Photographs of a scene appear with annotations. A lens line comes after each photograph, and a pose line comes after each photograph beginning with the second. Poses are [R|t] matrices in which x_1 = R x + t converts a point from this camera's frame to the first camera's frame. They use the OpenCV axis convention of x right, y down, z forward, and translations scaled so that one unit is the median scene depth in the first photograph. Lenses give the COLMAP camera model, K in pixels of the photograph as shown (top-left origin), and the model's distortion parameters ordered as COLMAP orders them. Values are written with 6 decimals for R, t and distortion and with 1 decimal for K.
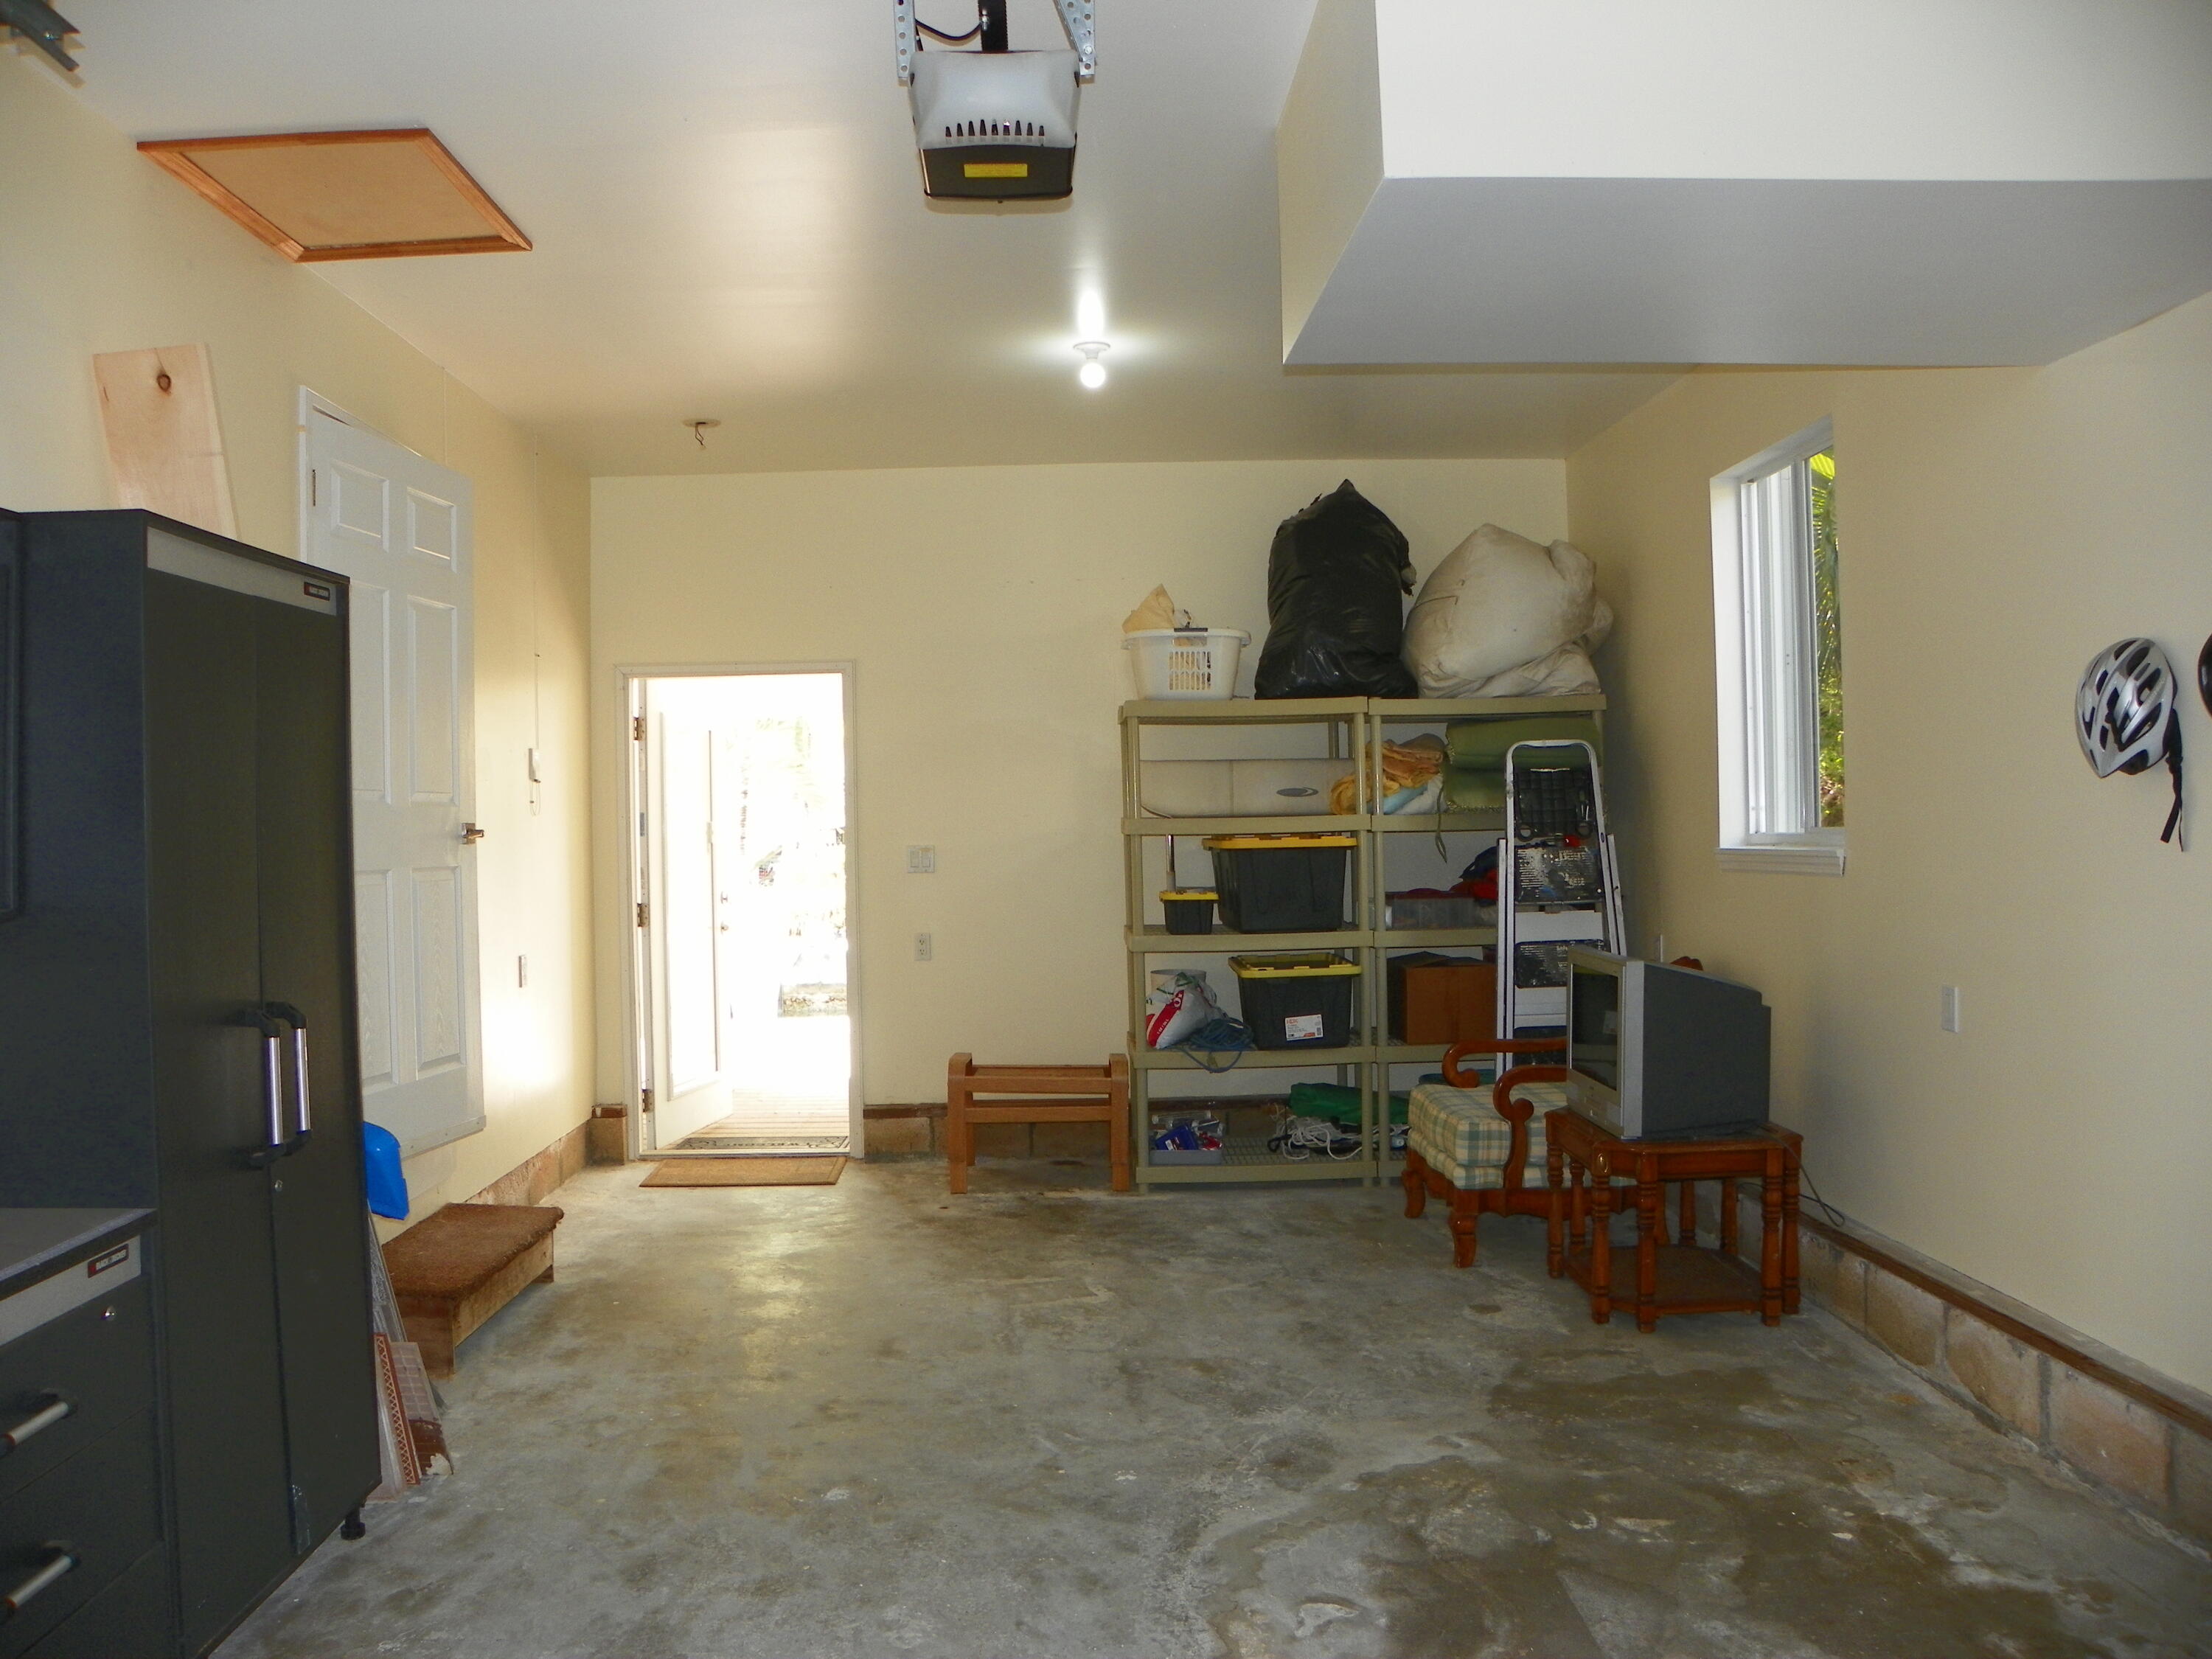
lens RADIAL K [[1663.0, 0, 1090.6], [0, 1663.0, 826.4], [0, 0, 1]] dist [-0.155969, 0.096766]
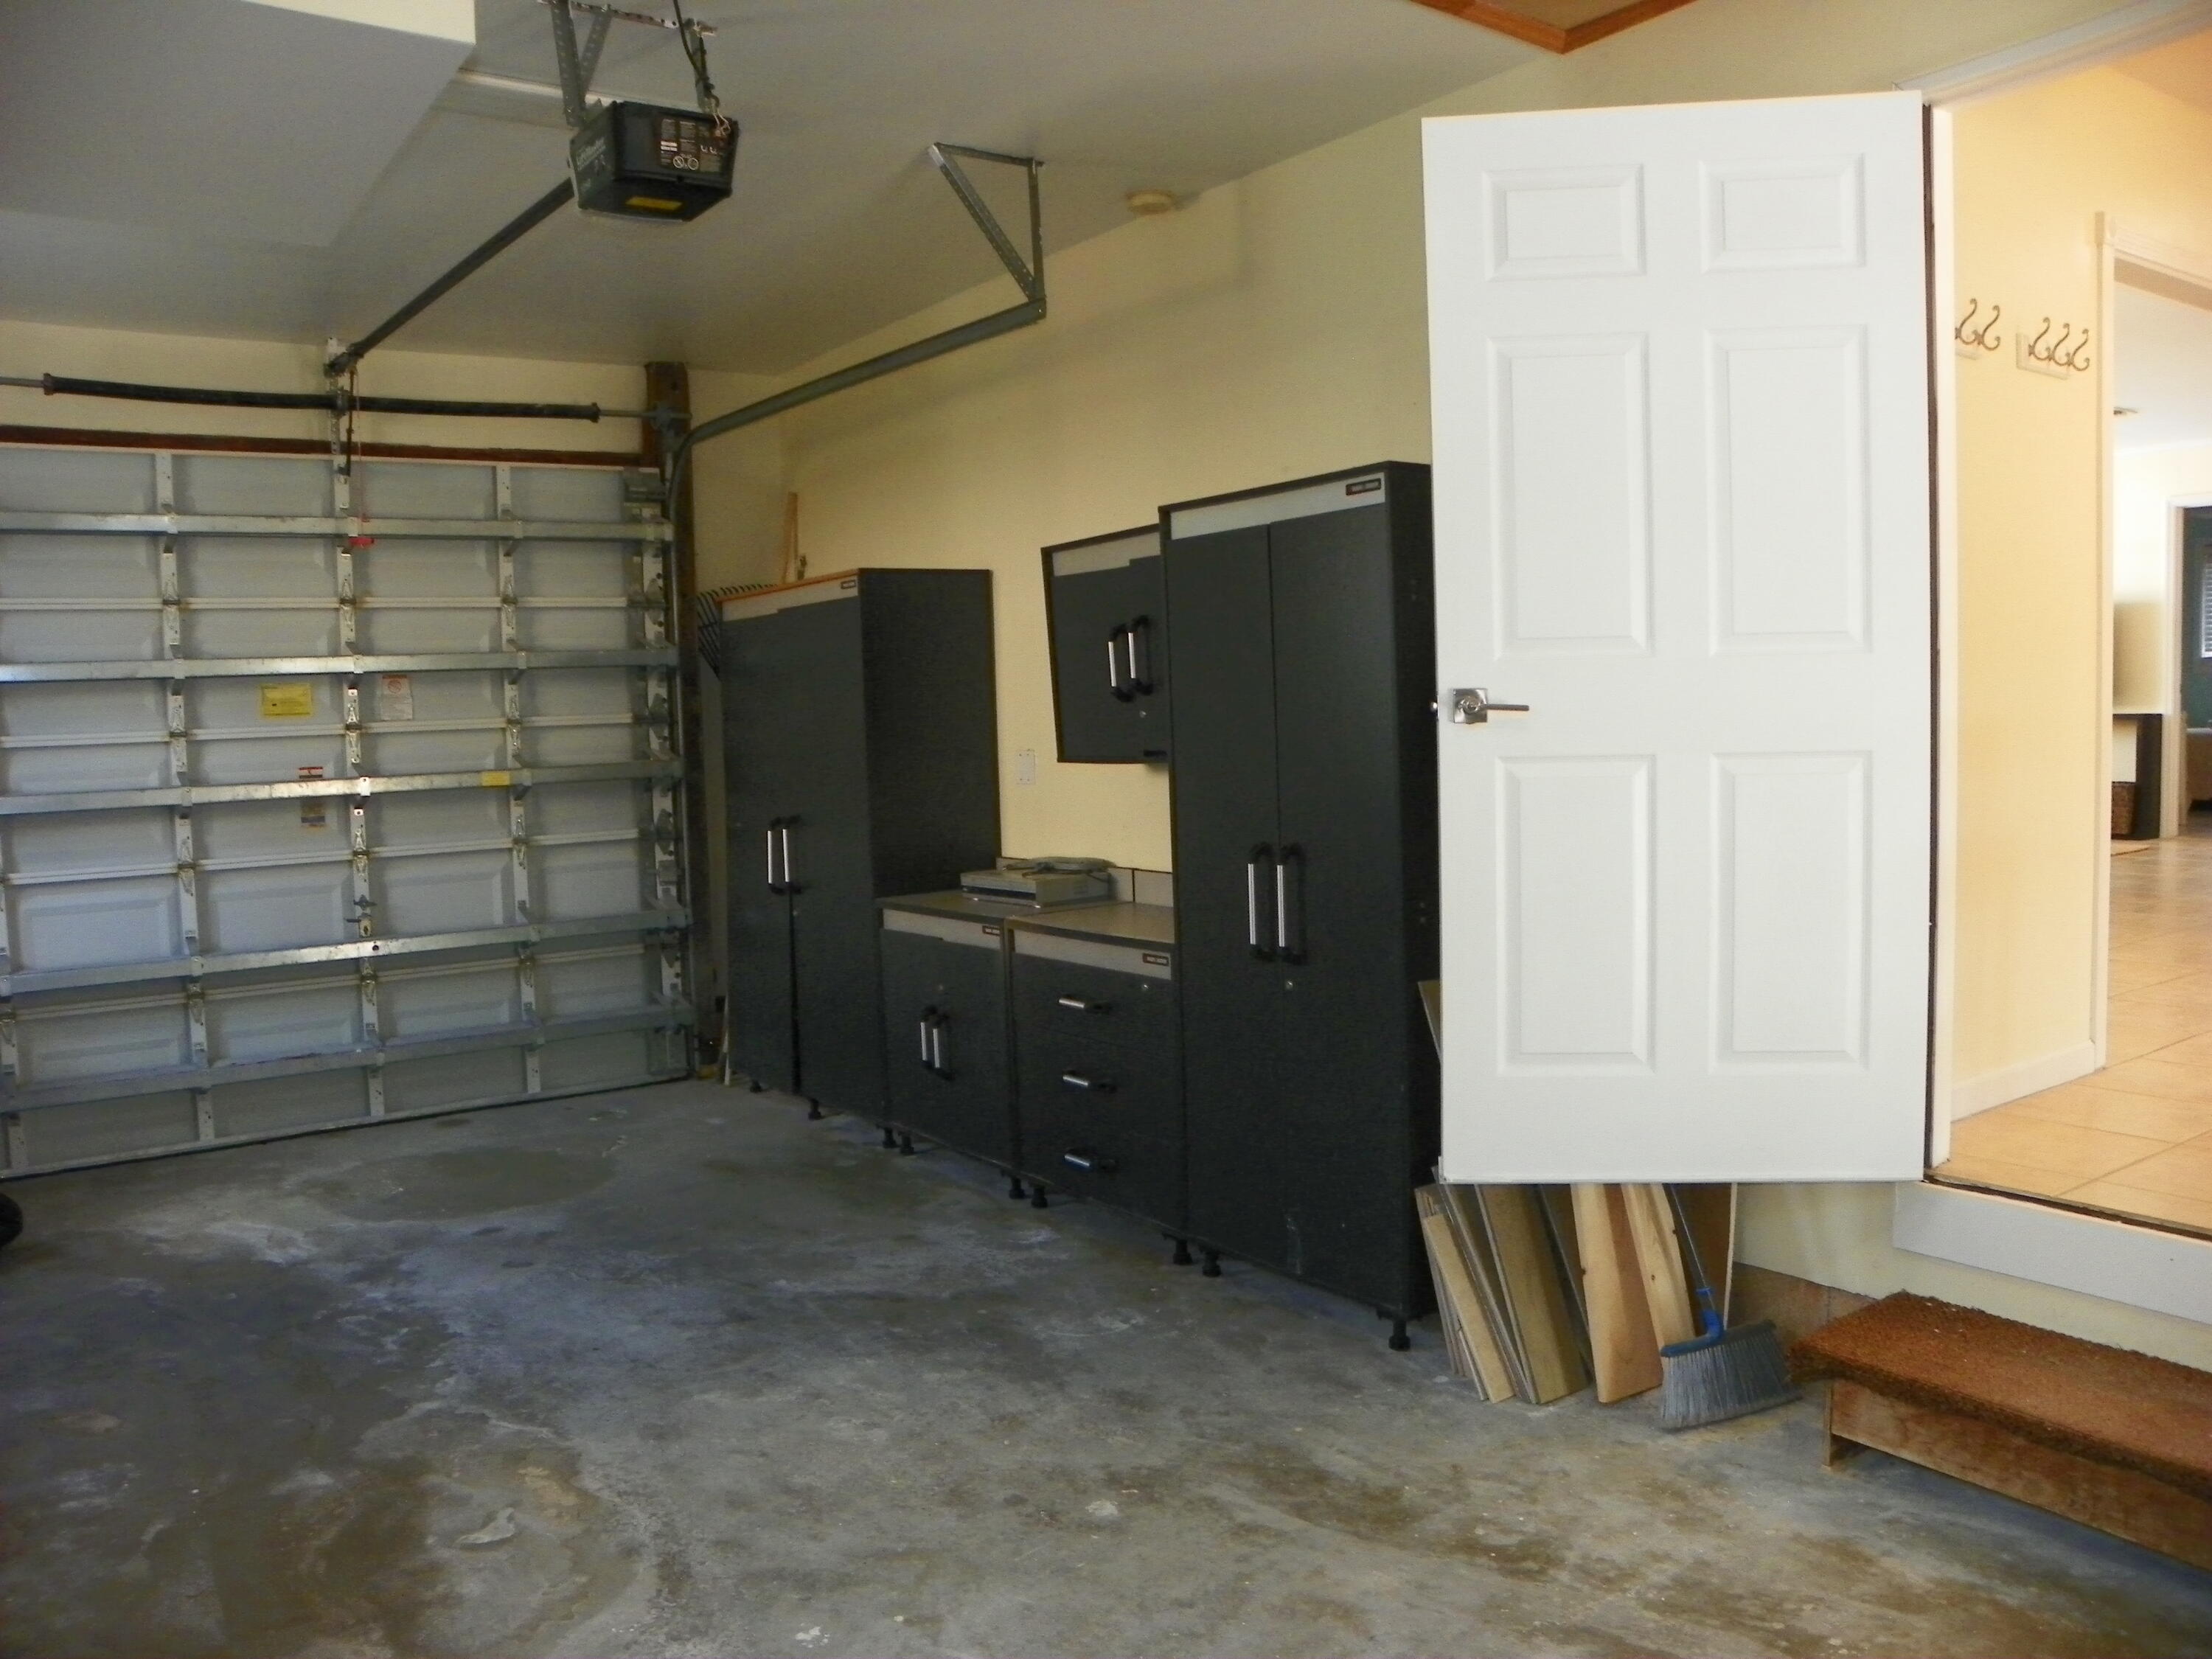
lens RADIAL K [[1663.0, 0, 1090.6], [0, 1663.0, 826.4], [0, 0, 1]] dist [-0.155969, 0.096766]
pose [[-0.828118, 0.084559, -0.554139, 0.322165], [0.044249, 0.995333, 0.085755, -0.021944], [0.558805, 0.046495, -0.827995, 1.855444]]
